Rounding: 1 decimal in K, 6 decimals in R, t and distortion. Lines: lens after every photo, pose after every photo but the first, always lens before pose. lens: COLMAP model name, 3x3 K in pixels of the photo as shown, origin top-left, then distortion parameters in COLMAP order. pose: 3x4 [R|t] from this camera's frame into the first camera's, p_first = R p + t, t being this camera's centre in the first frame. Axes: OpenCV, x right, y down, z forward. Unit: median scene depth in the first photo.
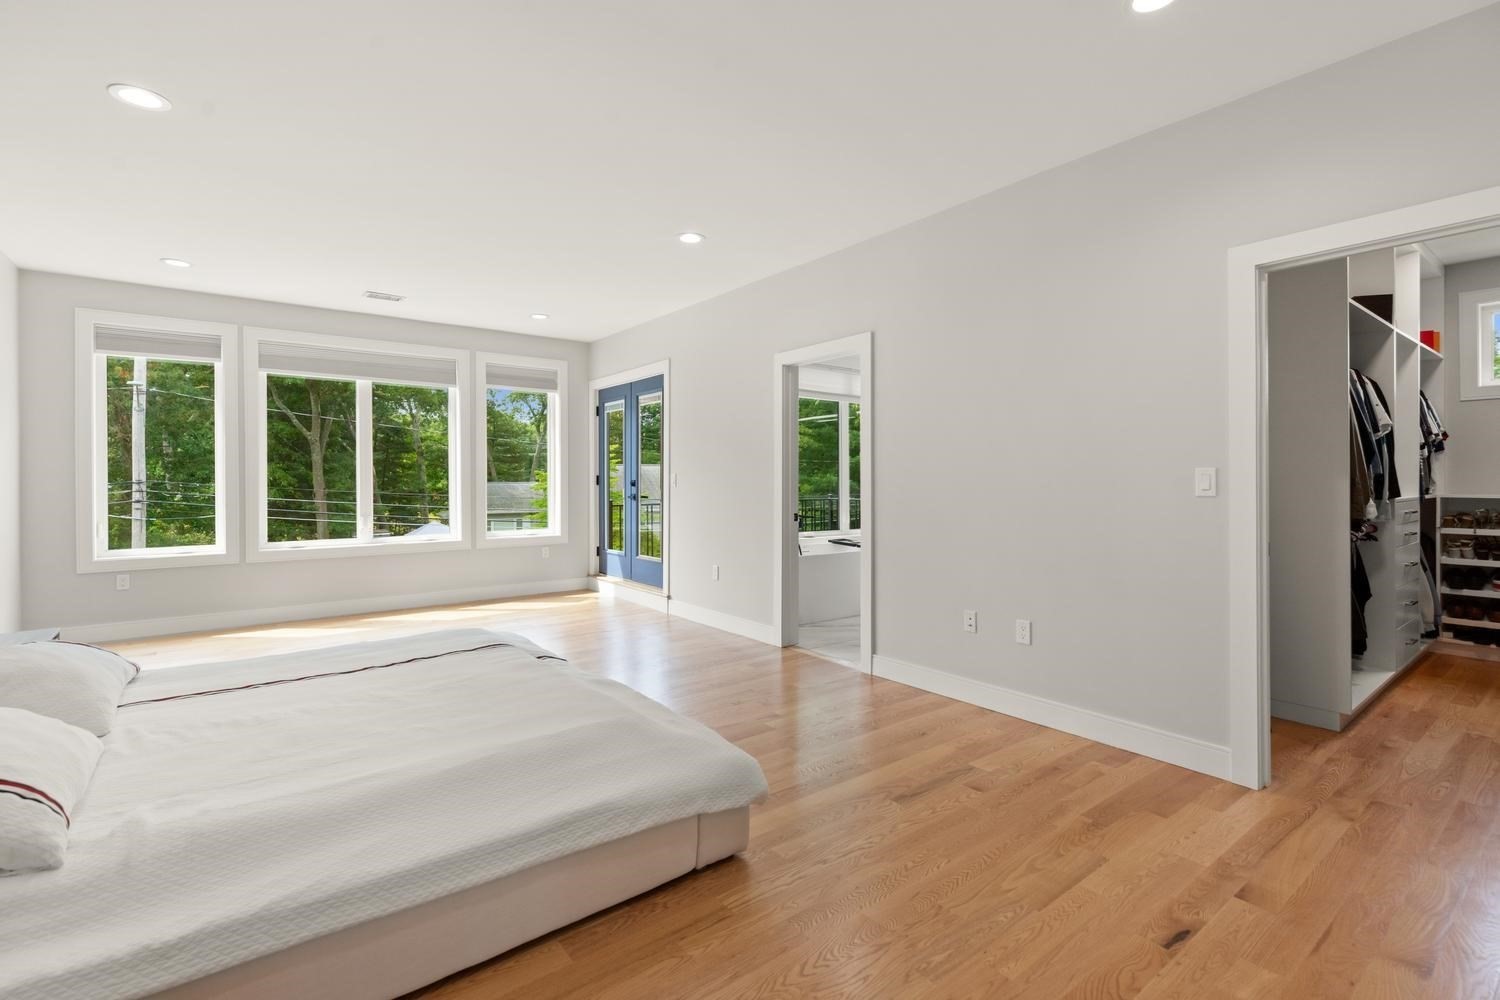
lens RADIAL K [[680.4, 0, 745.7], [0, 680.4, 487.8], [0, 0, 1]] dist [0.001218, 0.000316]
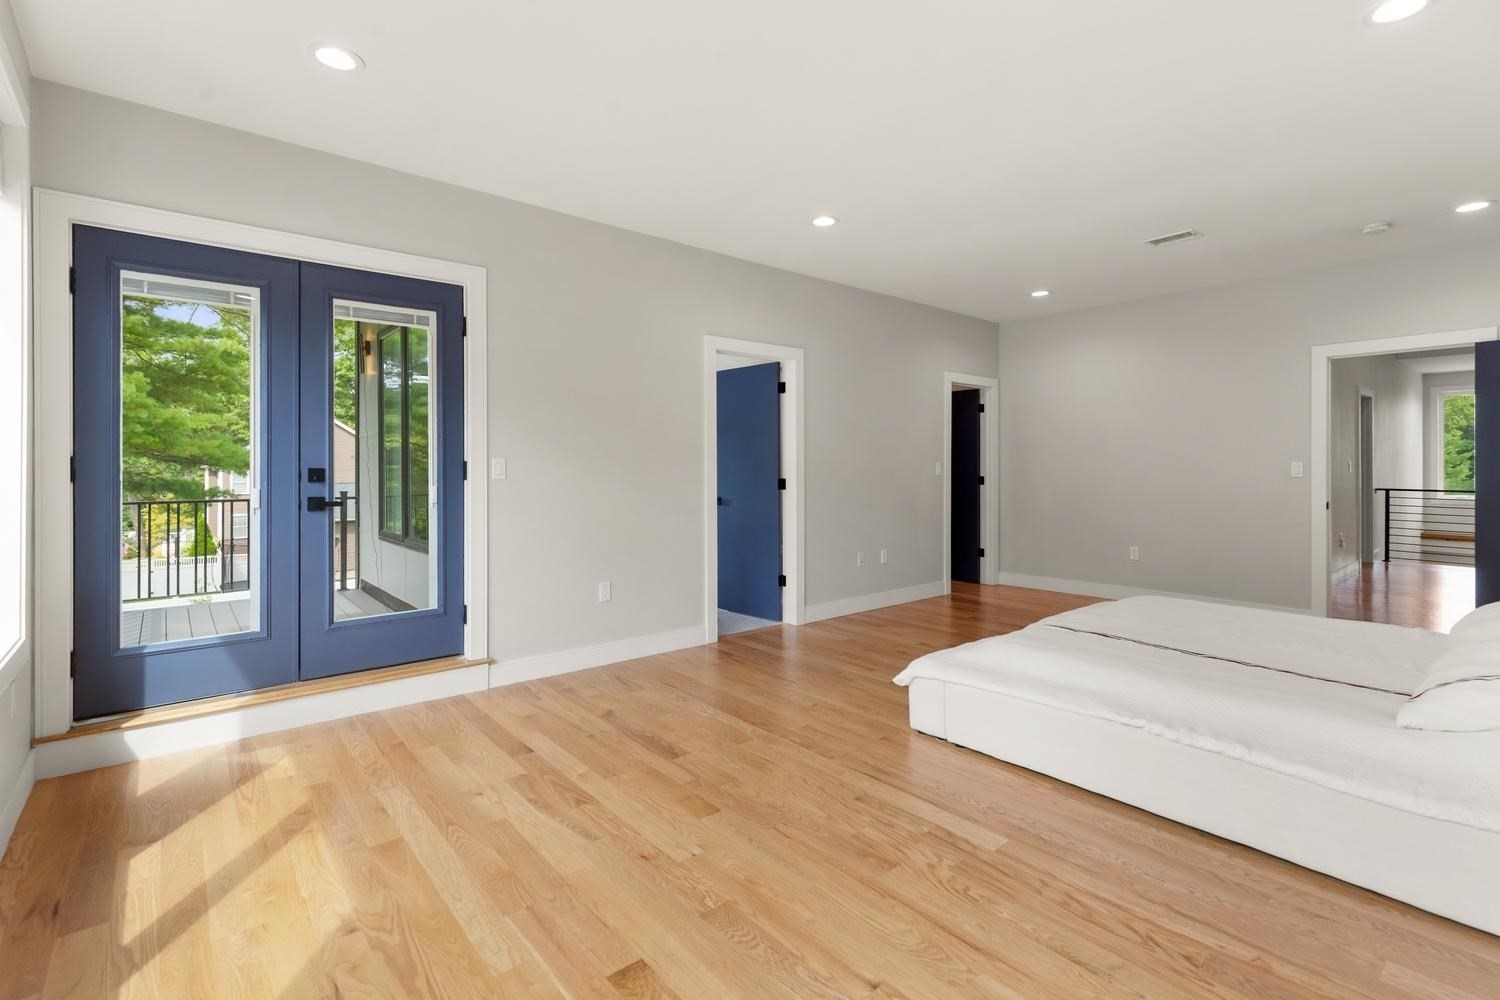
lens RADIAL K [[680.4, 0, 745.7], [0, 680.4, 487.8], [0, 0, 1]] dist [0.001218, 0.000316]
pose [[-0.043892, -0.030542, 0.998569, -0.715039], [0.009362, 0.999476, 0.030981, -0.008496], [-0.998992, 0.010708, -0.043583, 0.801037]]
